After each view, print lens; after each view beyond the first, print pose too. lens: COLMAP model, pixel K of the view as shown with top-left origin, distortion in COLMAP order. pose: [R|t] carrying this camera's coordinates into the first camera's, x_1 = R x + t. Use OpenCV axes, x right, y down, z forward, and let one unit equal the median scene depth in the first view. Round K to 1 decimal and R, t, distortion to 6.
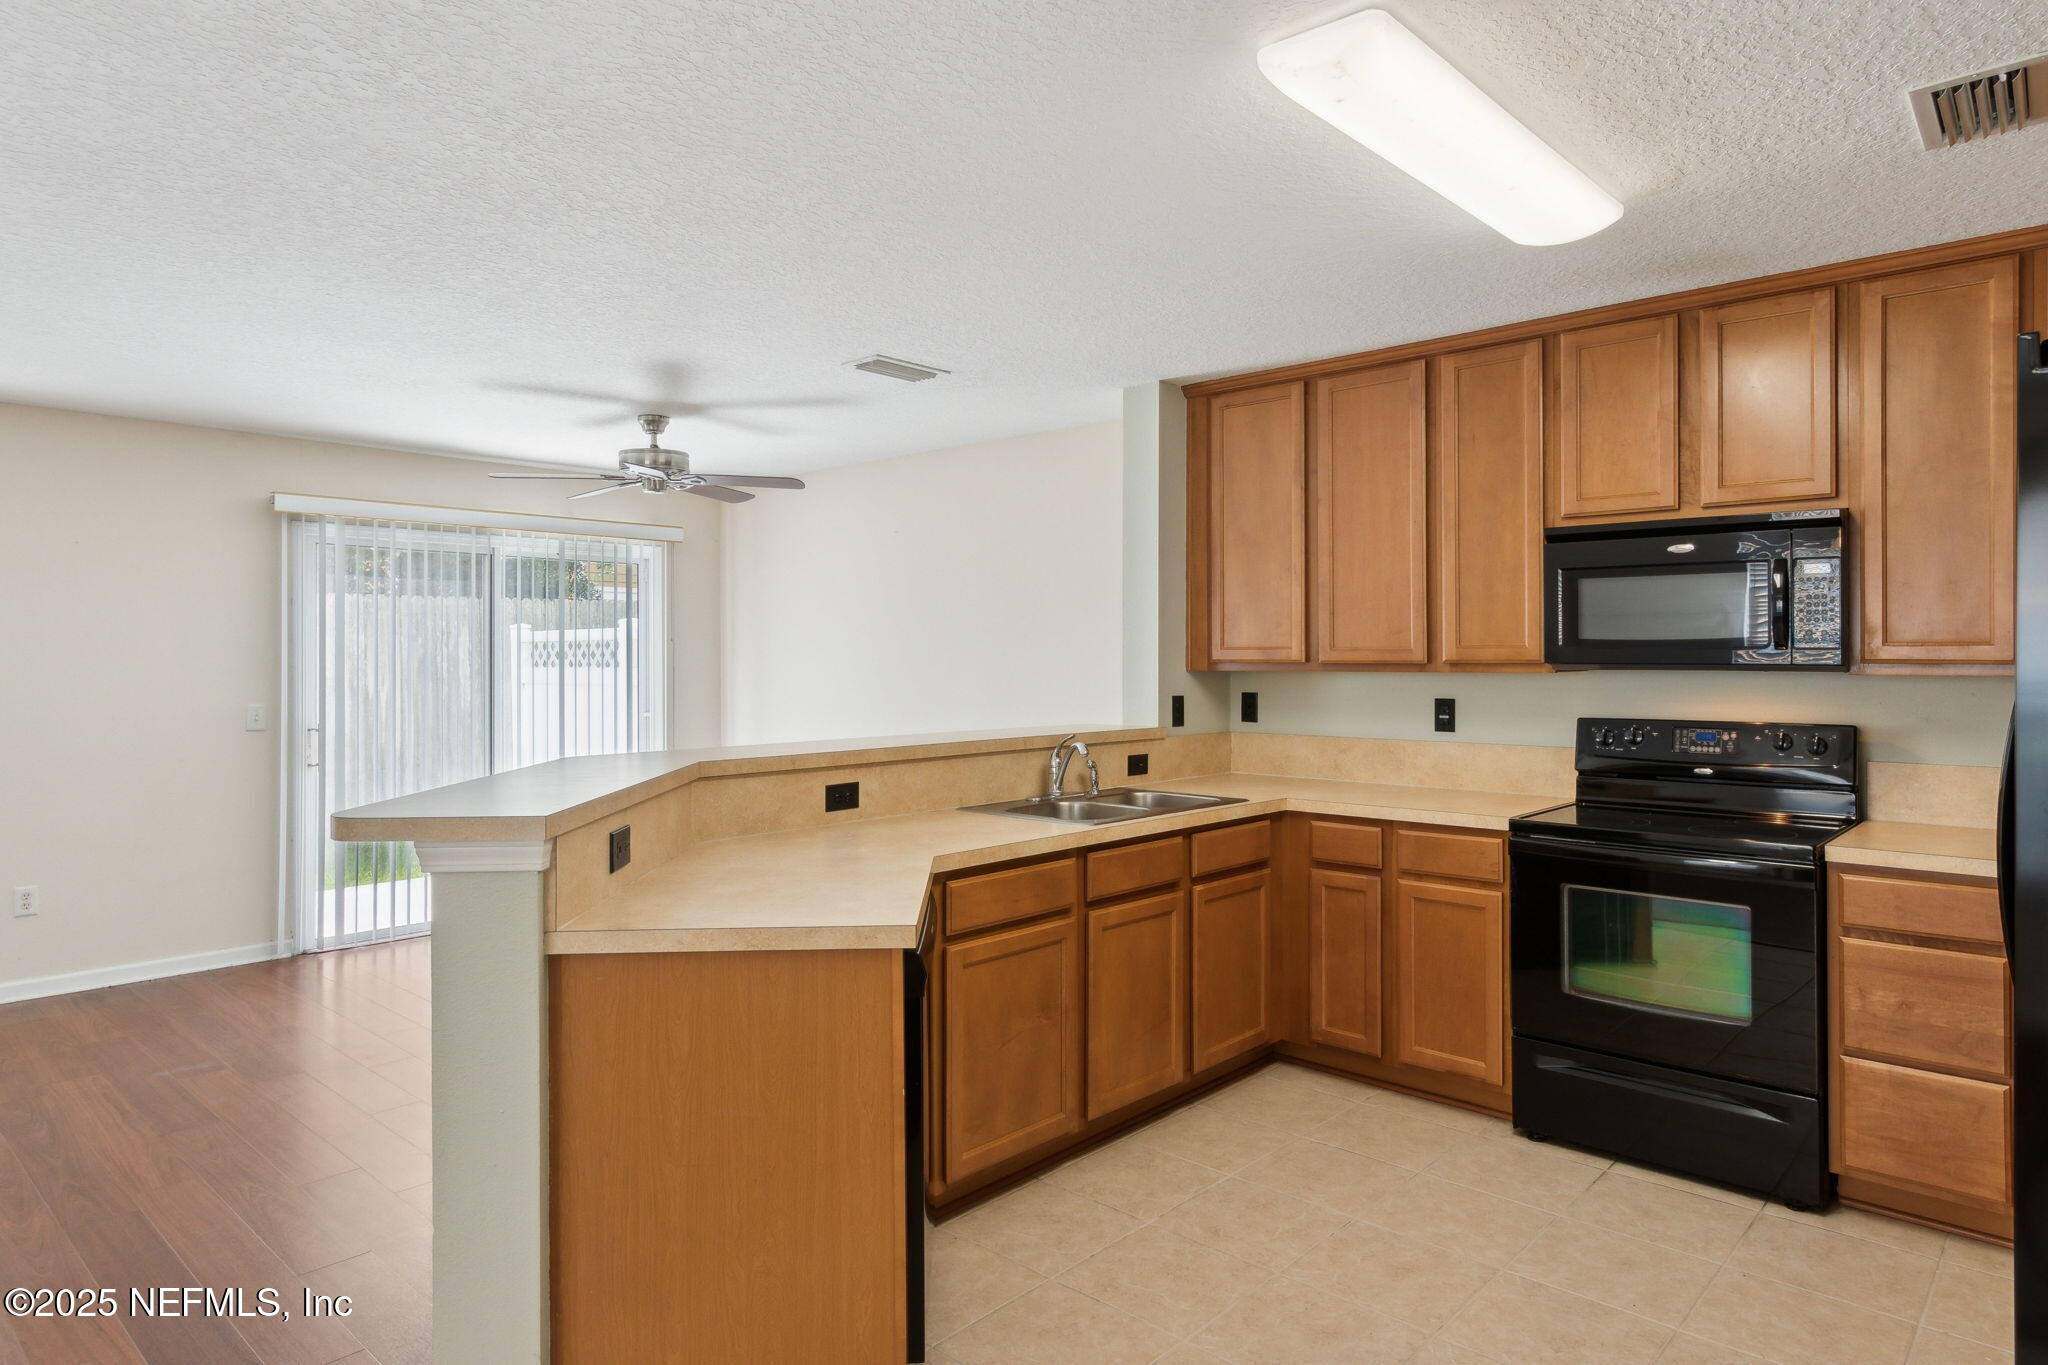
lens RADIAL K [[1204.0, 0, 1009.8], [0, 1204.0, 641.0], [0, 0, 1]] dist [0.012388, -0.005732]
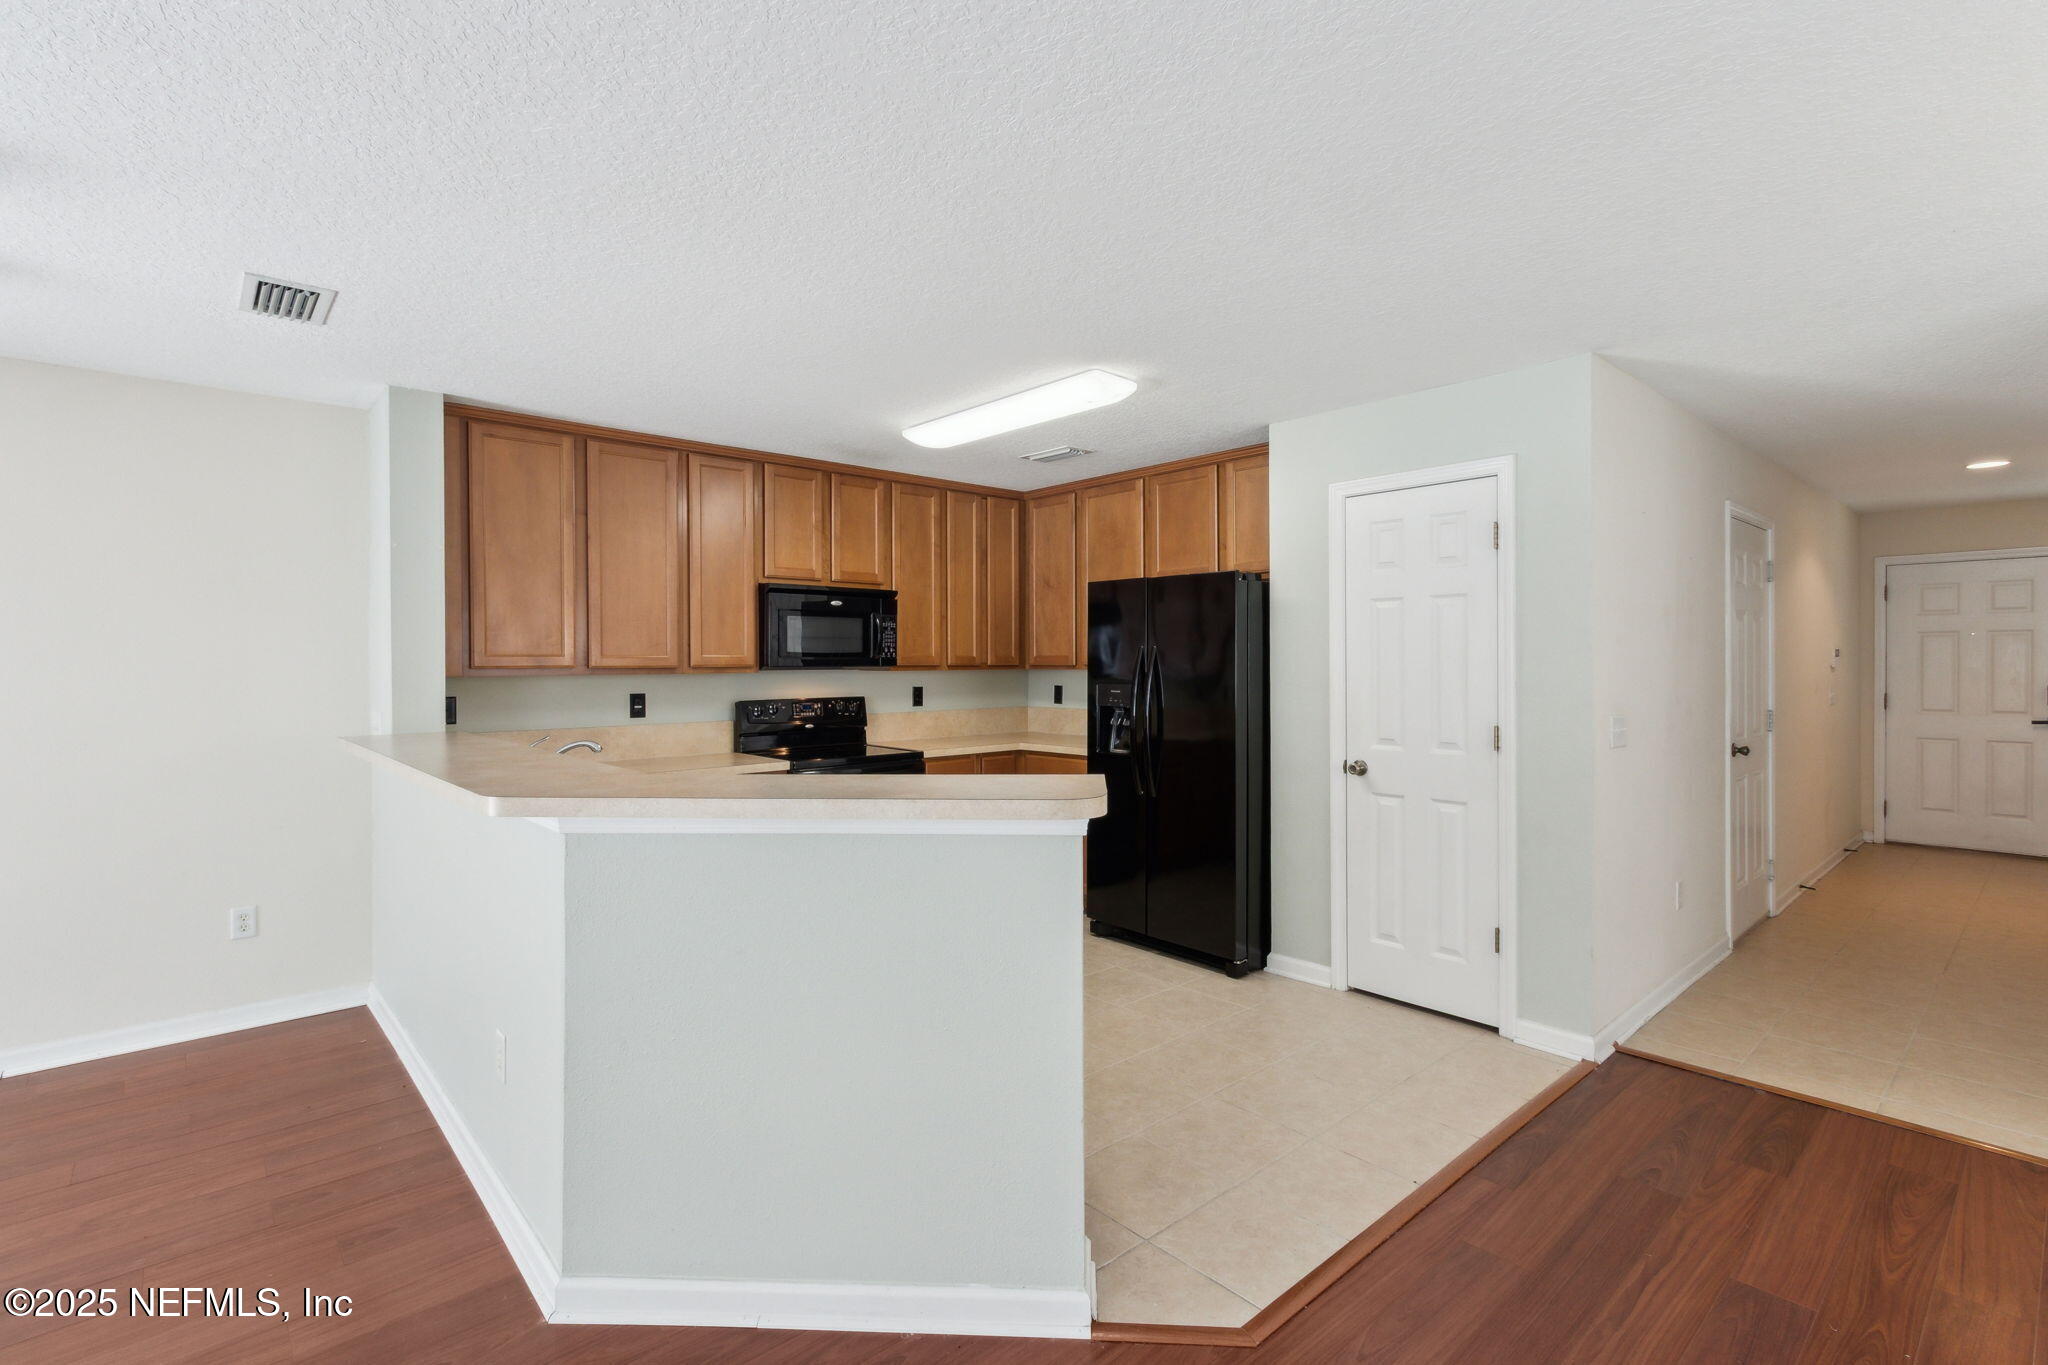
lens RADIAL K [[949.9, 0, 1030.9], [0, 949.9, 665.5], [0, 0, 1]] dist [0.008229, -0.003197]
pose [[0.088753, -0.004106, 0.996045, -0.783021], [-0.008867, 0.999949, 0.004913, 0.007178], [-0.996014, -0.009268, 0.088712, 0.531673]]
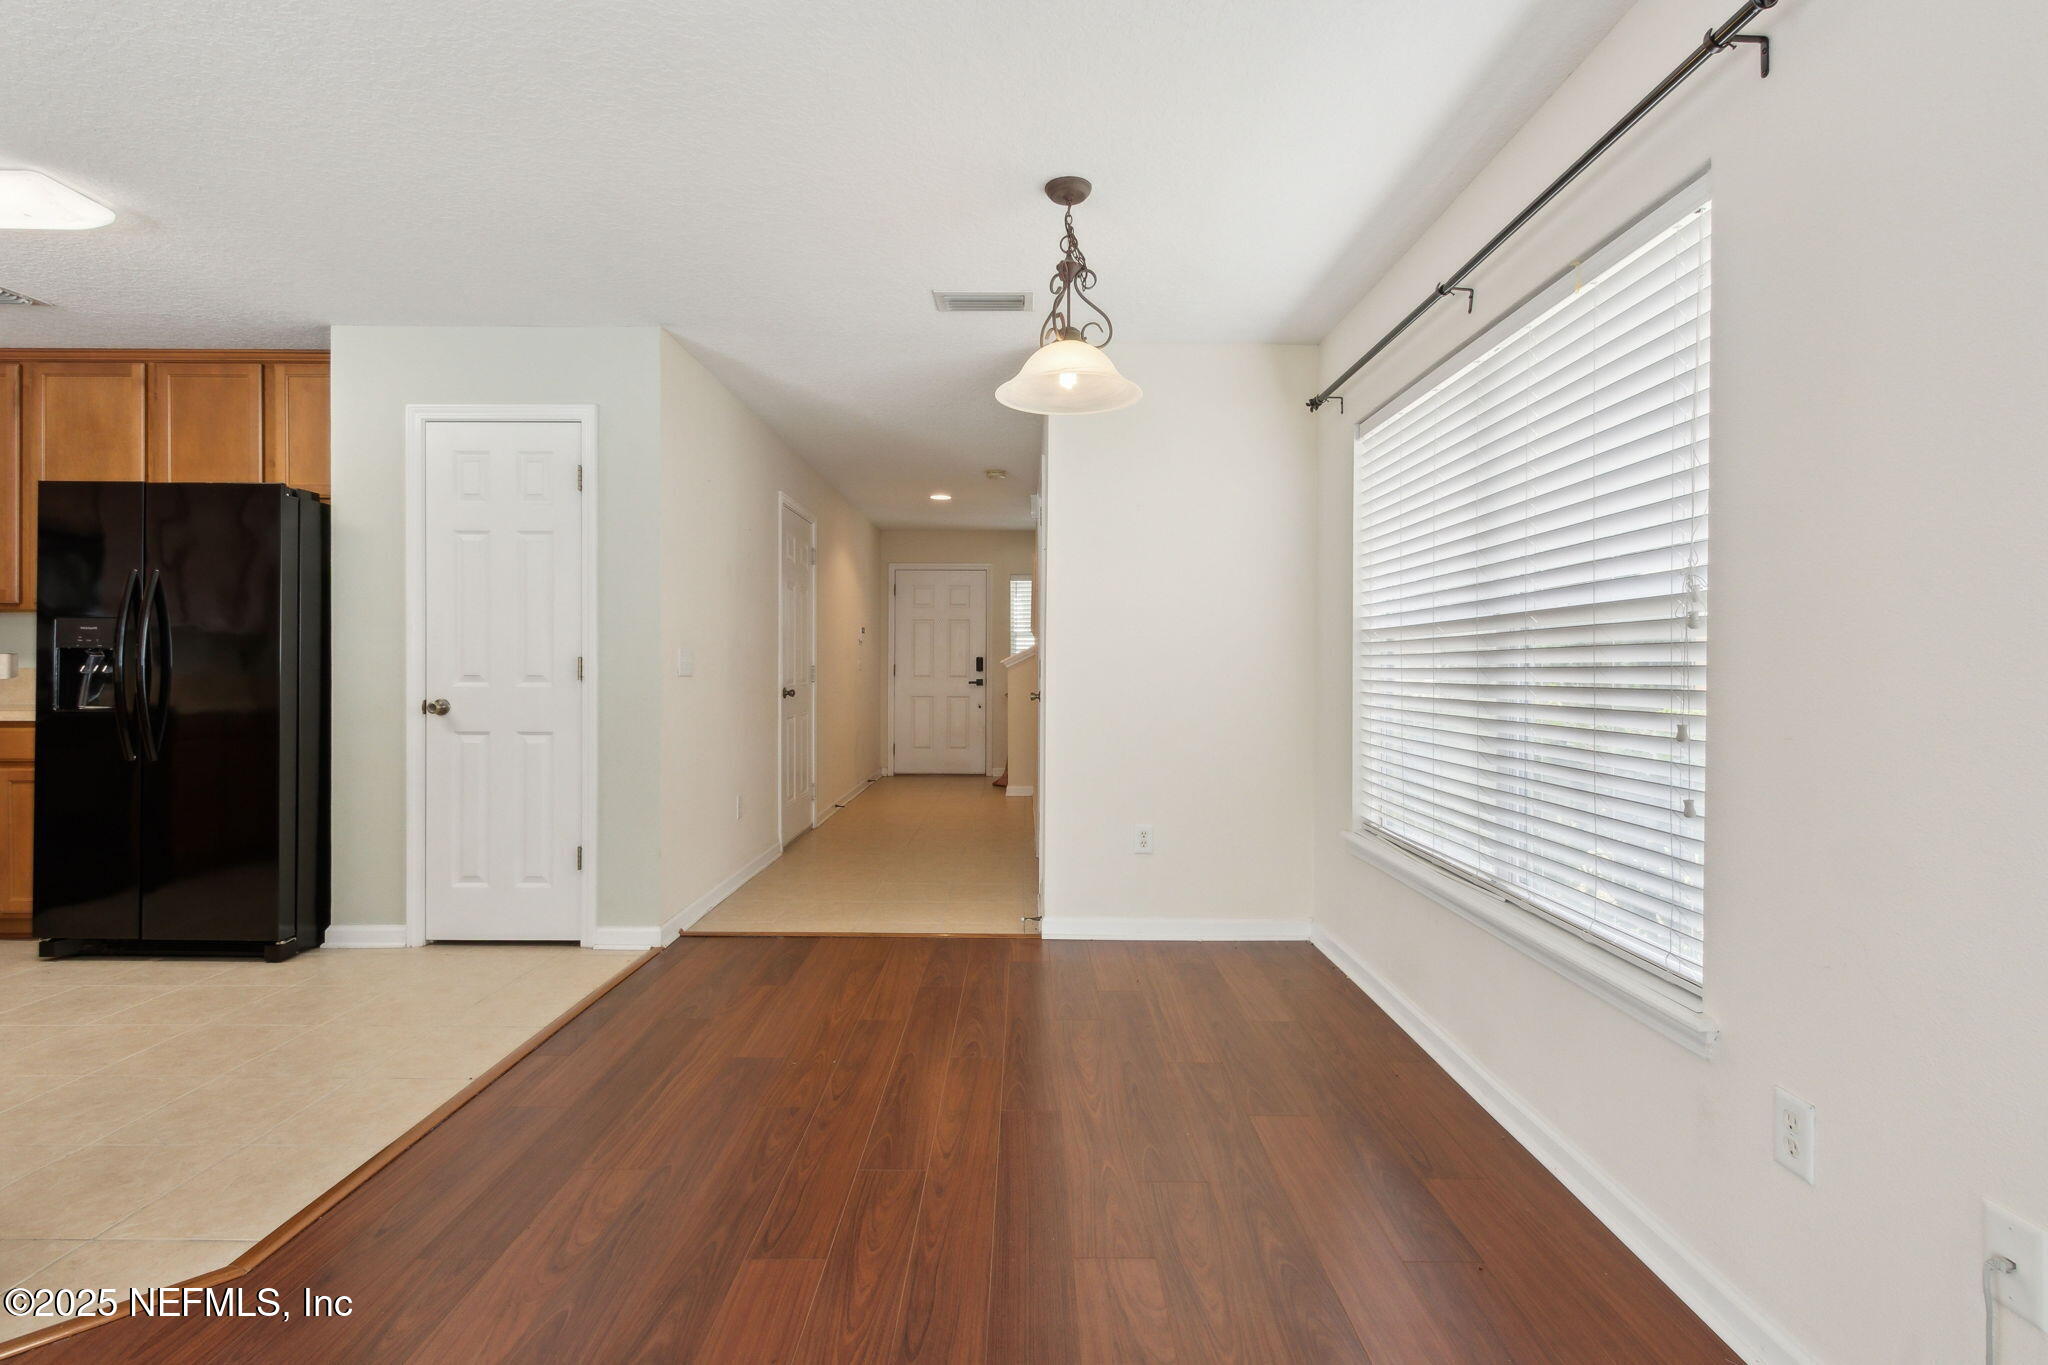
lens RADIAL K [[949.9, 0, 1026.6], [0, 949.9, 671.5], [0, 0, 1]] dist [0.008229, -0.003197]
pose [[-0.681230, -0.004903, 0.732053, -0.860036], [-0.013070, 0.999900, -0.005466, 0.081661], [-0.731953, -0.013291, -0.681226, 0.494321]]
